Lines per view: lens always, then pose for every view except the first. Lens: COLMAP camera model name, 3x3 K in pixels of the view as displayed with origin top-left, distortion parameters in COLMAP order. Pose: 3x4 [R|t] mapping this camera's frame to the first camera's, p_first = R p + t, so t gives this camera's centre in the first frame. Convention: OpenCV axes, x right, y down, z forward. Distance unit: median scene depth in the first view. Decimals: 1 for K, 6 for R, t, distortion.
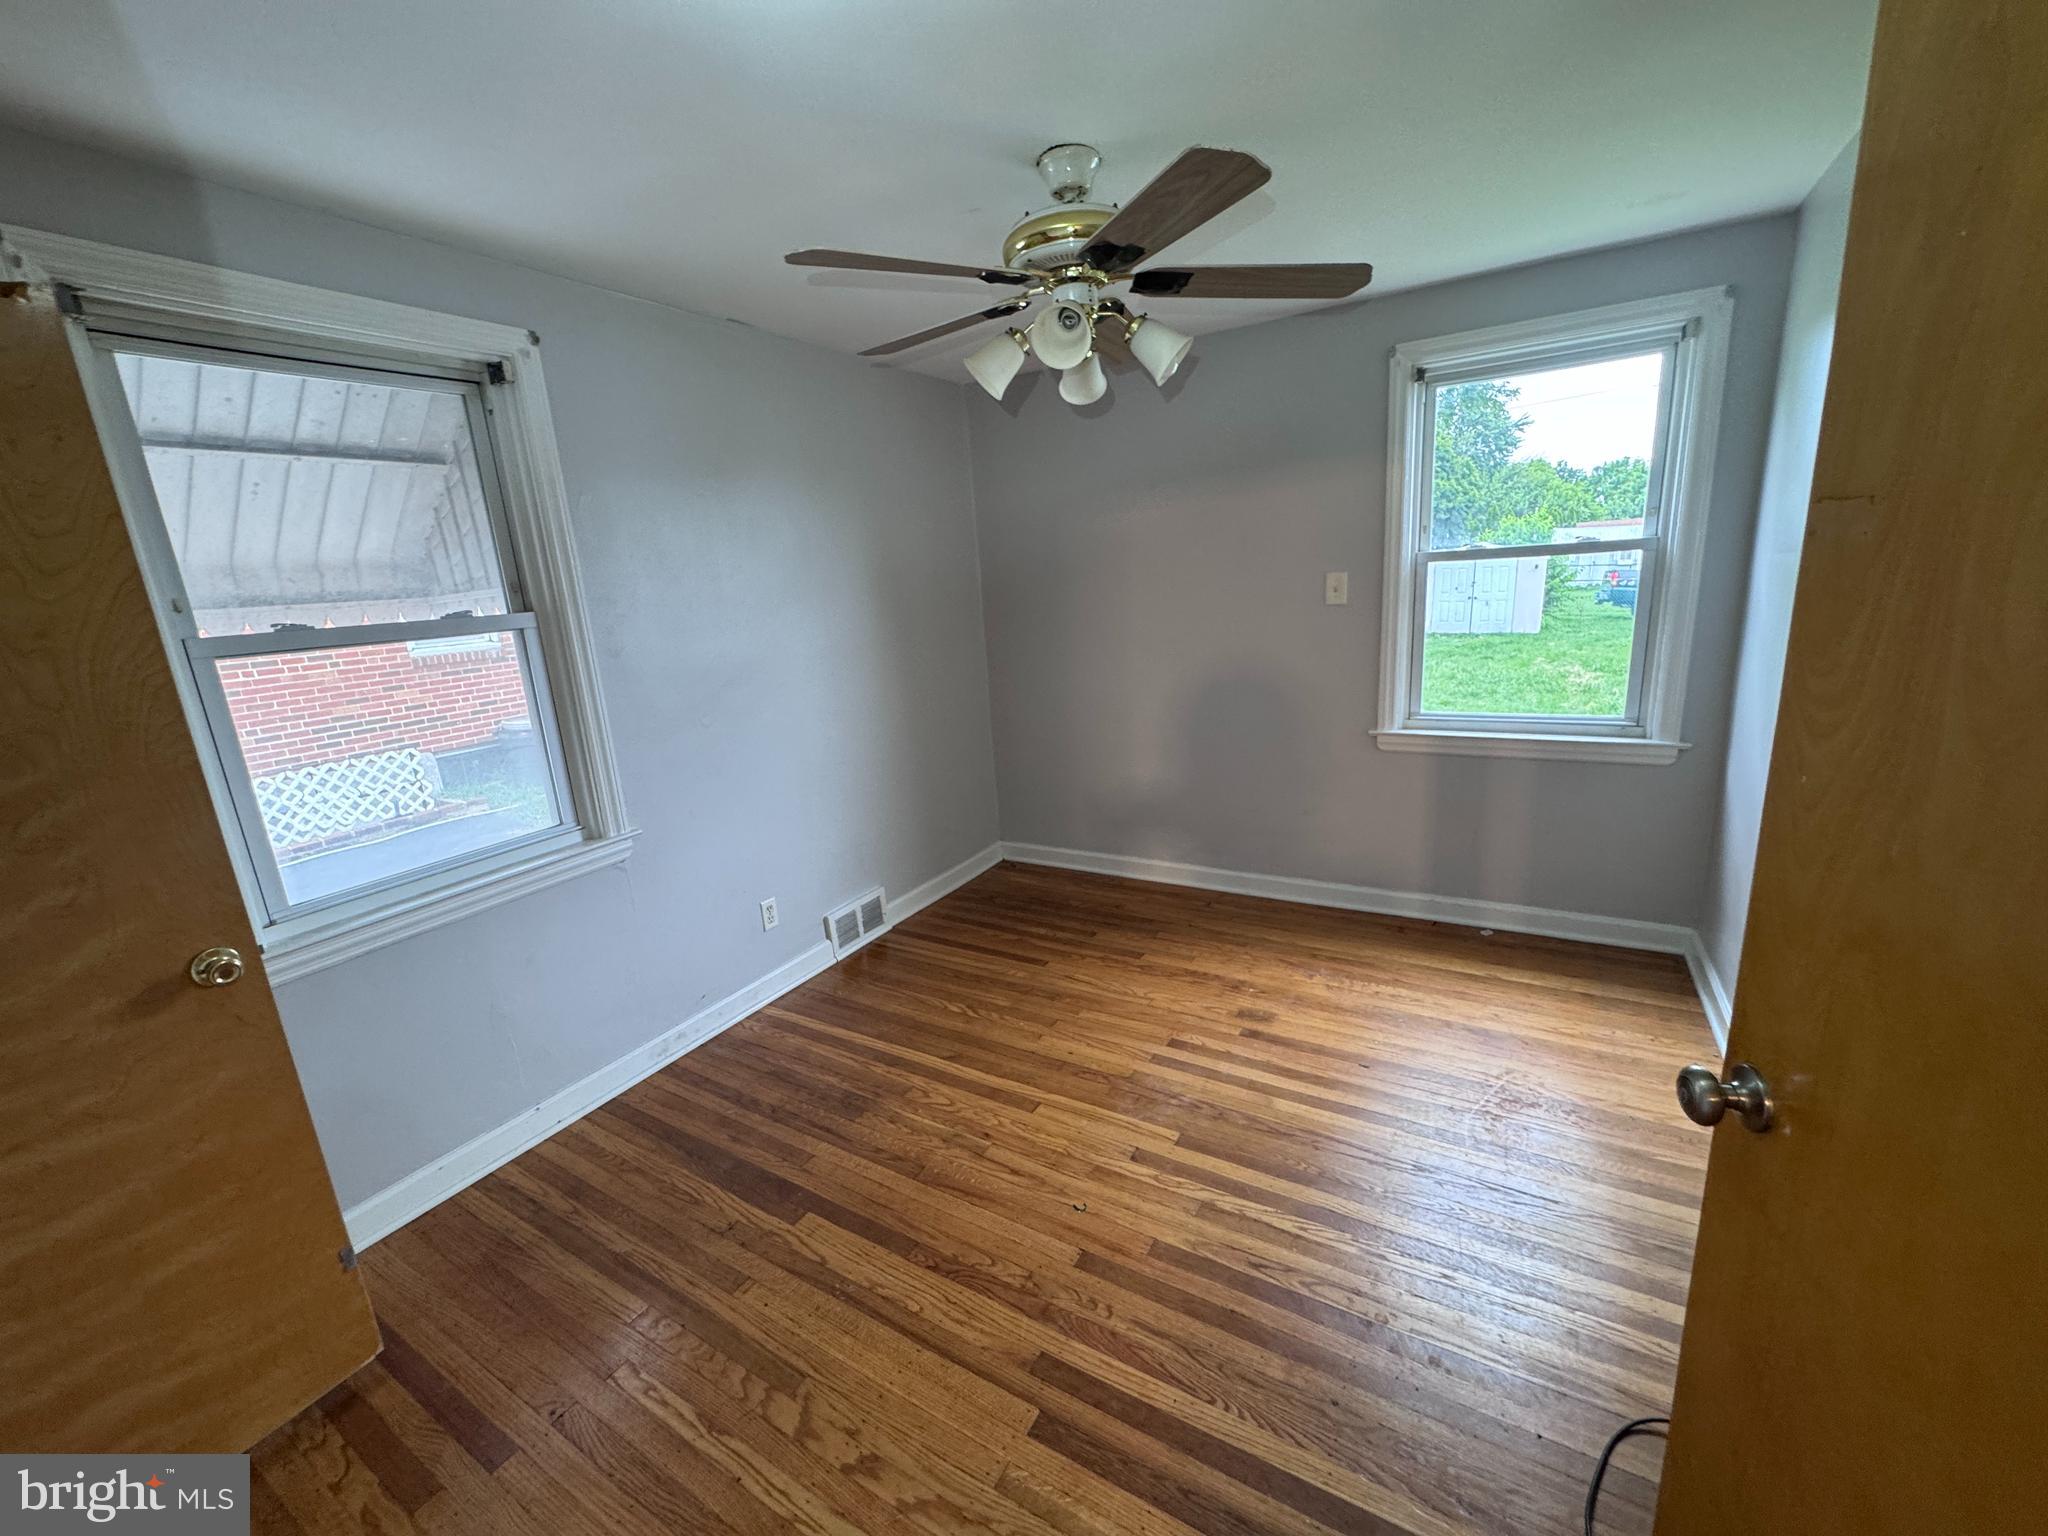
lens RADIAL K [[817.7, 0, 1020.9], [0, 817.7, 768.2], [0, 0, 1]] dist [-0.003112, -0.000031]
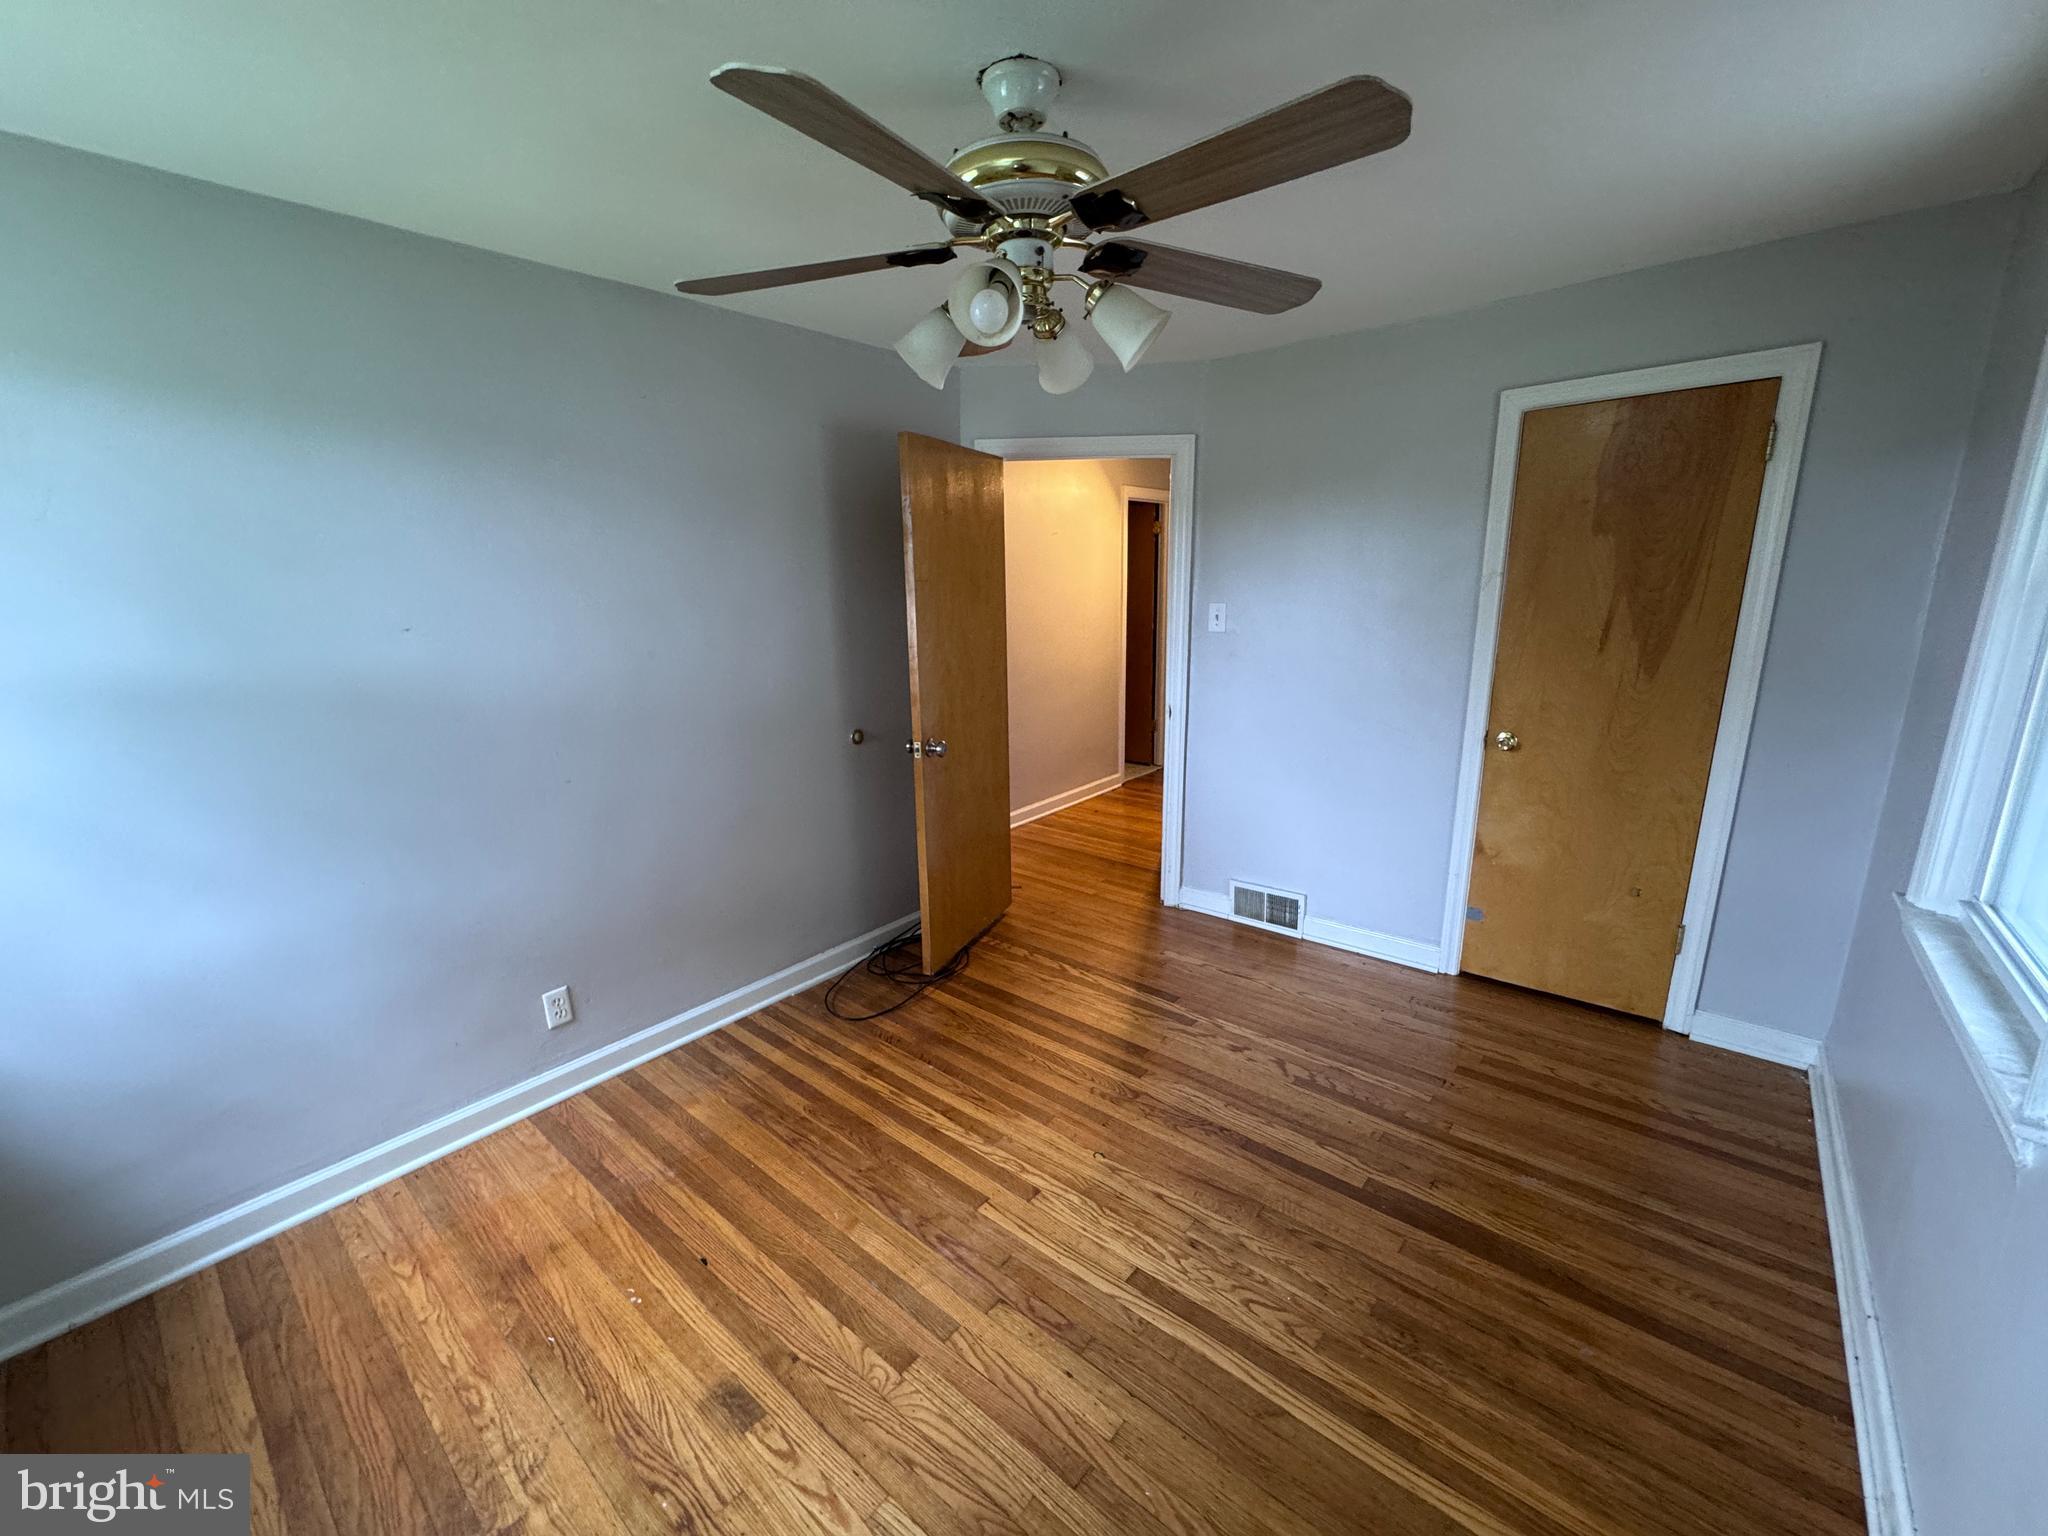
lens RADIAL K [[817.7, 0, 1020.9], [0, 817.7, 768.2], [0, 0, 1]] dist [-0.003112, -0.000031]
pose [[-0.982654, 0.048393, 0.179021, -0.045684], [0.124318, 0.888217, 0.442284, -0.422010], [-0.137606, 0.456868, -0.878827, 1.665203]]
